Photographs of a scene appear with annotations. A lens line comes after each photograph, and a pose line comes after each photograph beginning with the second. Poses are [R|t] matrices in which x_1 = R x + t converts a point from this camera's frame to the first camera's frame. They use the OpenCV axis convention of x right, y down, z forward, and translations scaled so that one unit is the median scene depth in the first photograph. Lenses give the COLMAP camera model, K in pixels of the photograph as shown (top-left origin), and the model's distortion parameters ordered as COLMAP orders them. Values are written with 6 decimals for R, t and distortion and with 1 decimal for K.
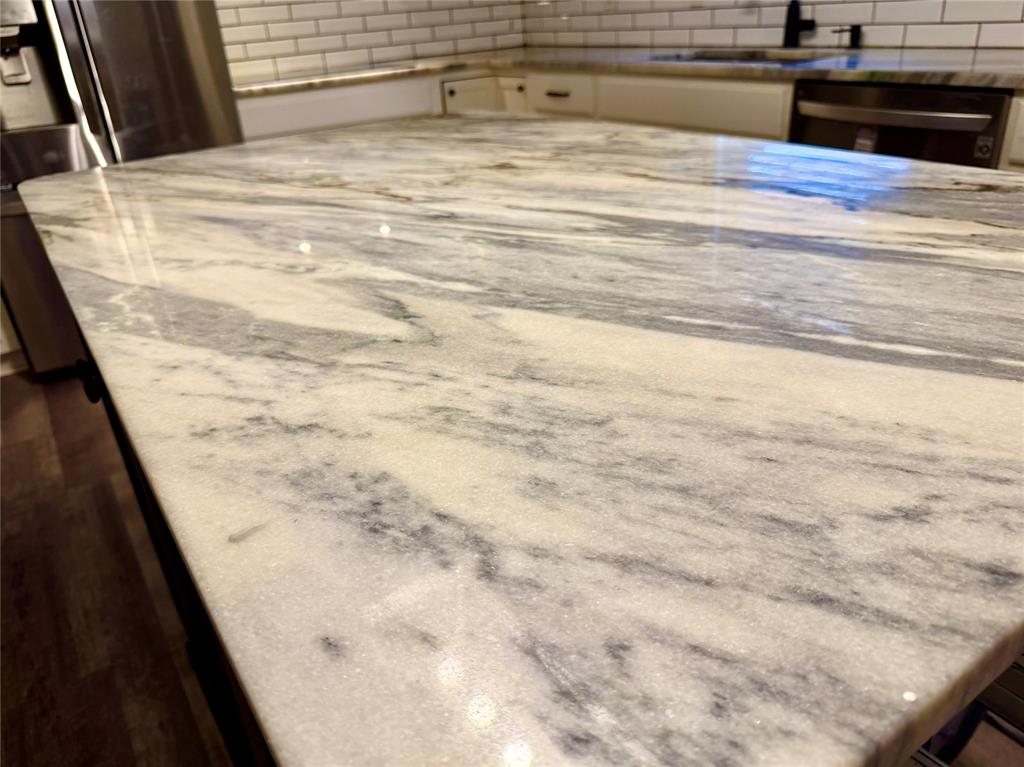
lens RADIAL K [[799.8, 0, 514.0], [0, 799.8, 409.5], [0, 0, 1]] dist [-0.023296, 0.006608]
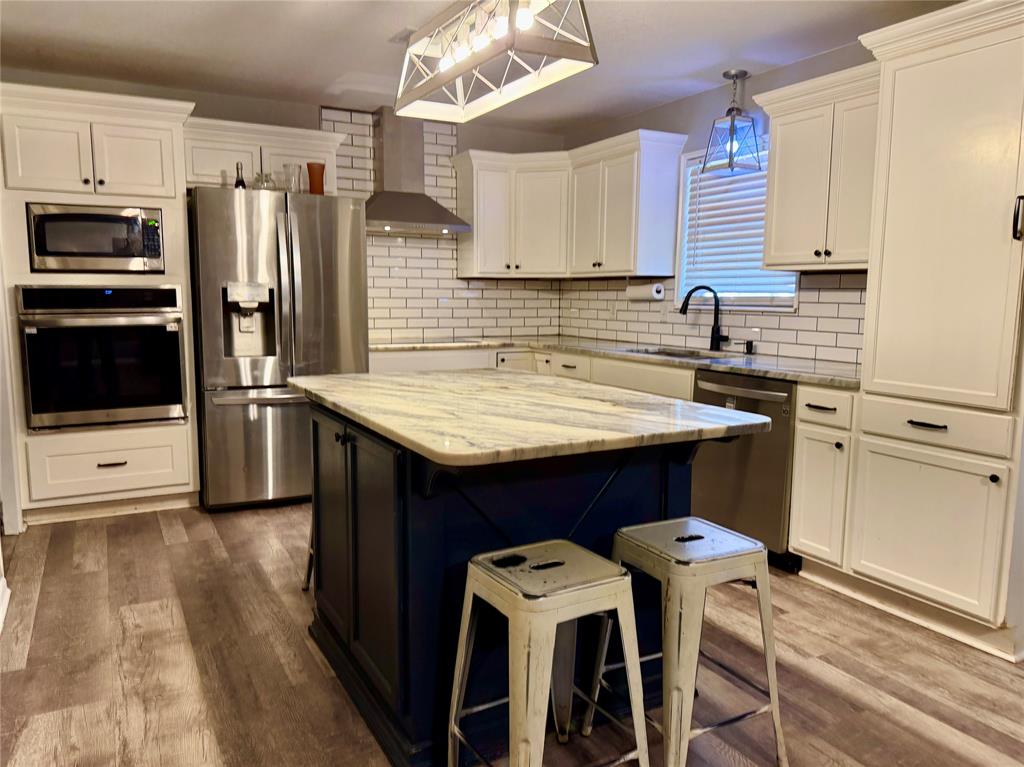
lens RADIAL K [[756.2, 0, 511.4], [0, 756.2, 391.0], [0, 0, 1]] dist [0.058689, -0.067675]
pose [[0.992974, 0.087325, -0.079854, 0.073166], [-0.109185, 0.936293, -0.333817, 0.173030], [0.045616, 0.340191, 0.939249, -0.423204]]
